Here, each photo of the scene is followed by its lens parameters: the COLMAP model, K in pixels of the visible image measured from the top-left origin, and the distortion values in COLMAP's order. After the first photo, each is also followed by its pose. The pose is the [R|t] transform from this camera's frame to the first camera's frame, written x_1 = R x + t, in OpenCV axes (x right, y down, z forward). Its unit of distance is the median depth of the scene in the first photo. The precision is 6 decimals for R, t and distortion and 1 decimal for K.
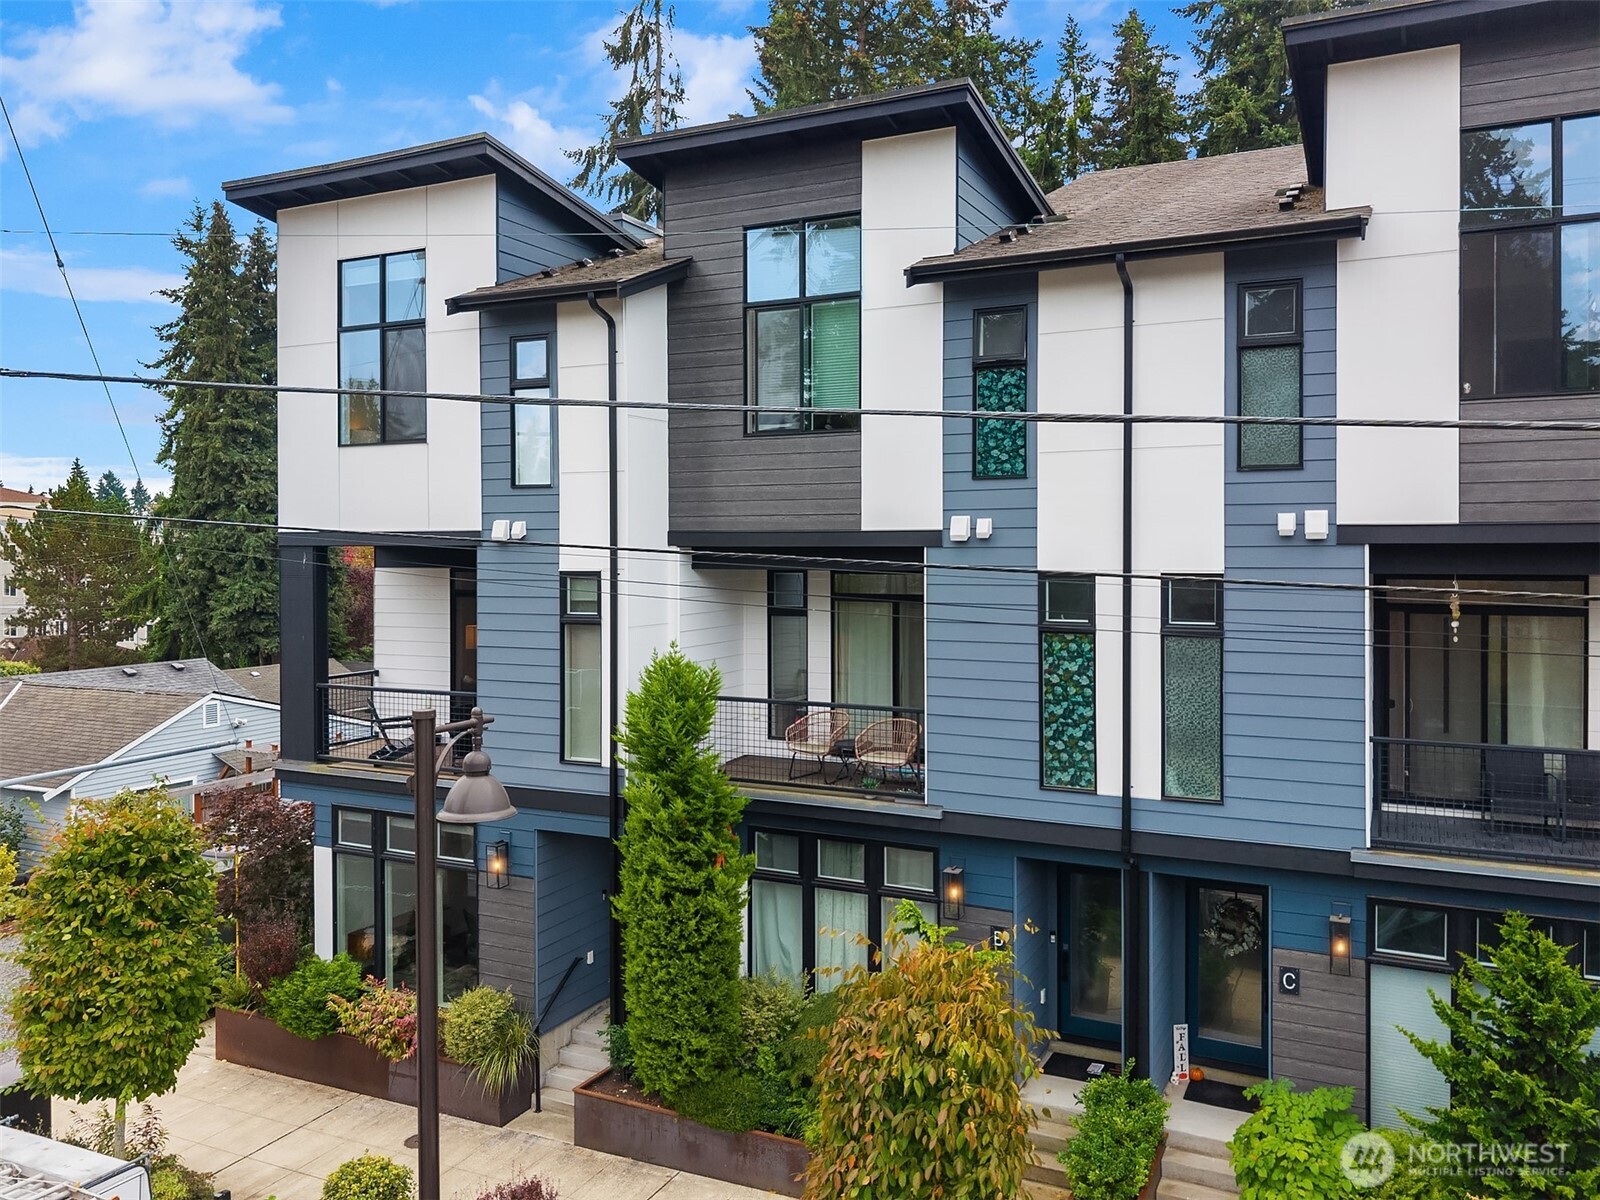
lens RADIAL K [[1255.2, 0, 801.9], [0, 1255.2, 552.4], [0, 0, 1]] dist [-0.003506, -0.000144]
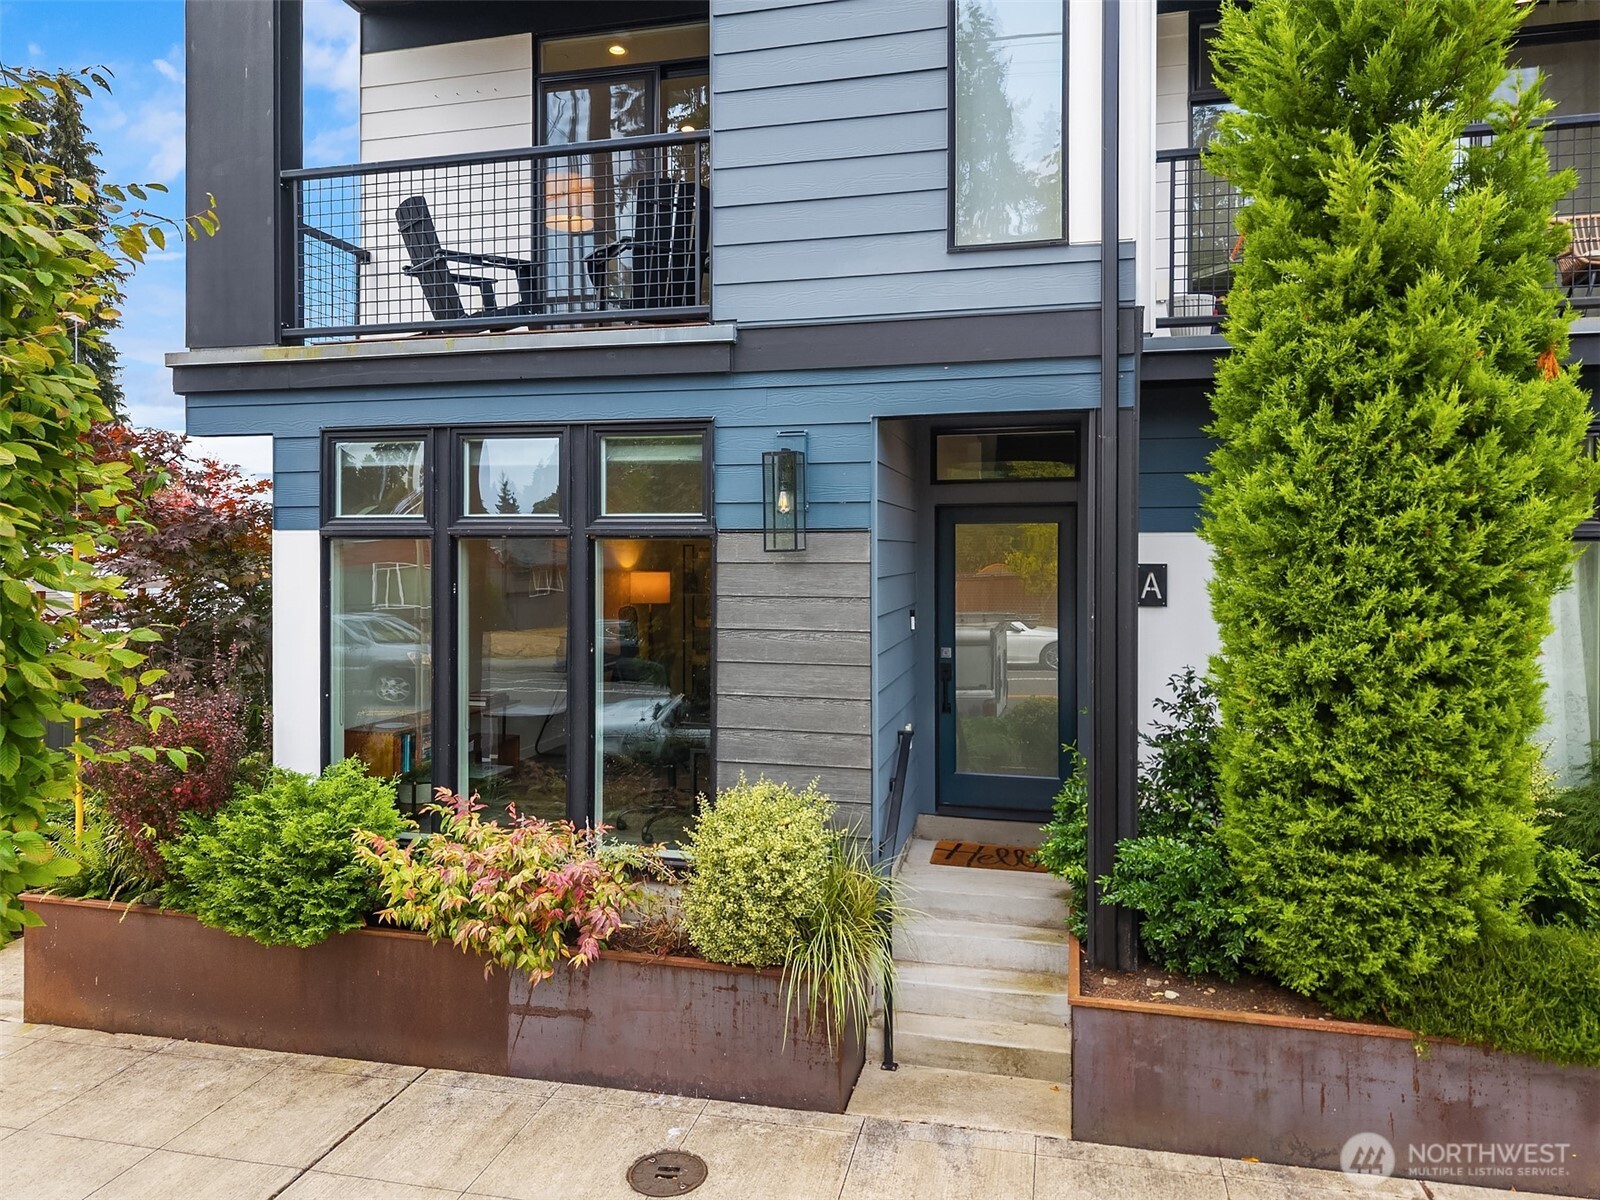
lens RADIAL K [[1091.9, 0, 777.3], [0, 1091.9, 558.5], [0, 0, 1]] dist [-0.001520, -0.000877]
pose [[0.977606, 0.002186, 0.210432, -0.337583], [-0.001411, 0.999992, -0.003834, 0.282099], [-0.210438, 0.003451, 0.977601, 0.663128]]
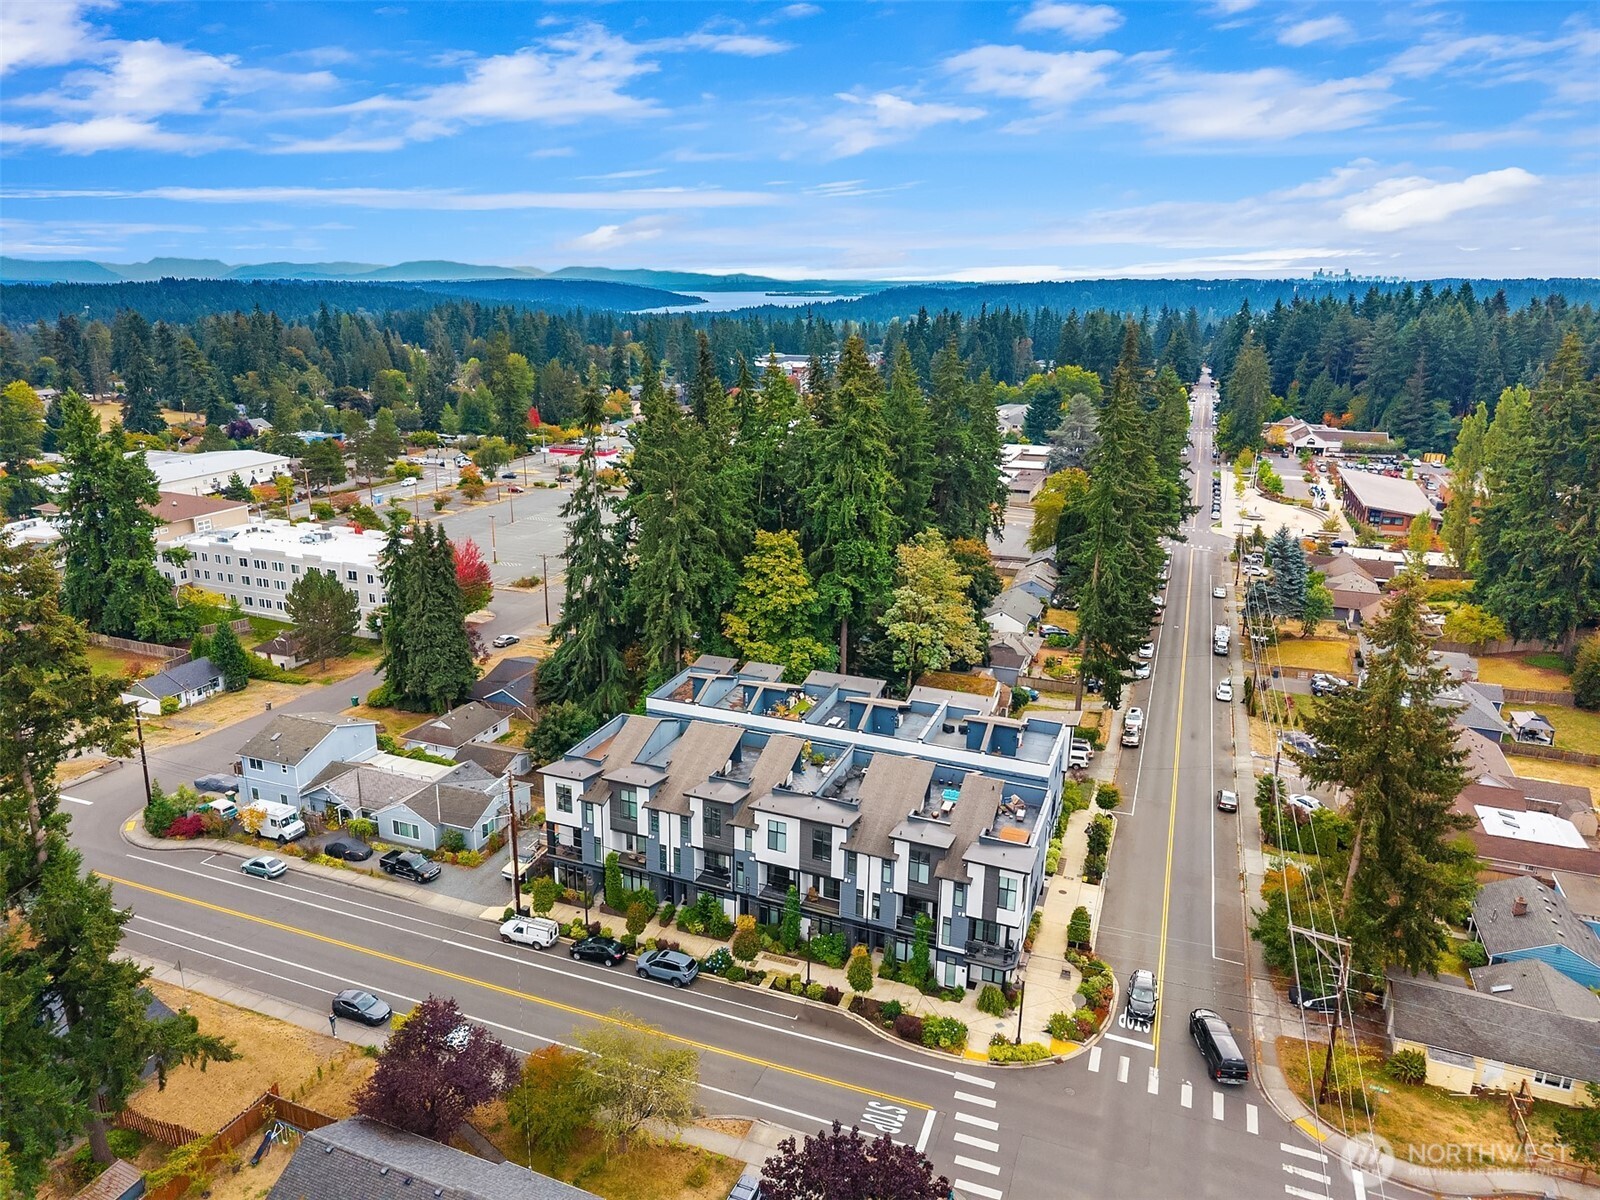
lens RADIAL K [[1075.6, 0, 798.5], [0, 1075.6, 531.6], [0, 0, 1]] dist [0.002449, 0.000246]
pose [[0.994341, -0.014736, 0.105211, 0.334715], [-0.008930, 0.975234, 0.220994, -3.017266], [-0.105862, -0.220683, 0.969584, -4.612335]]
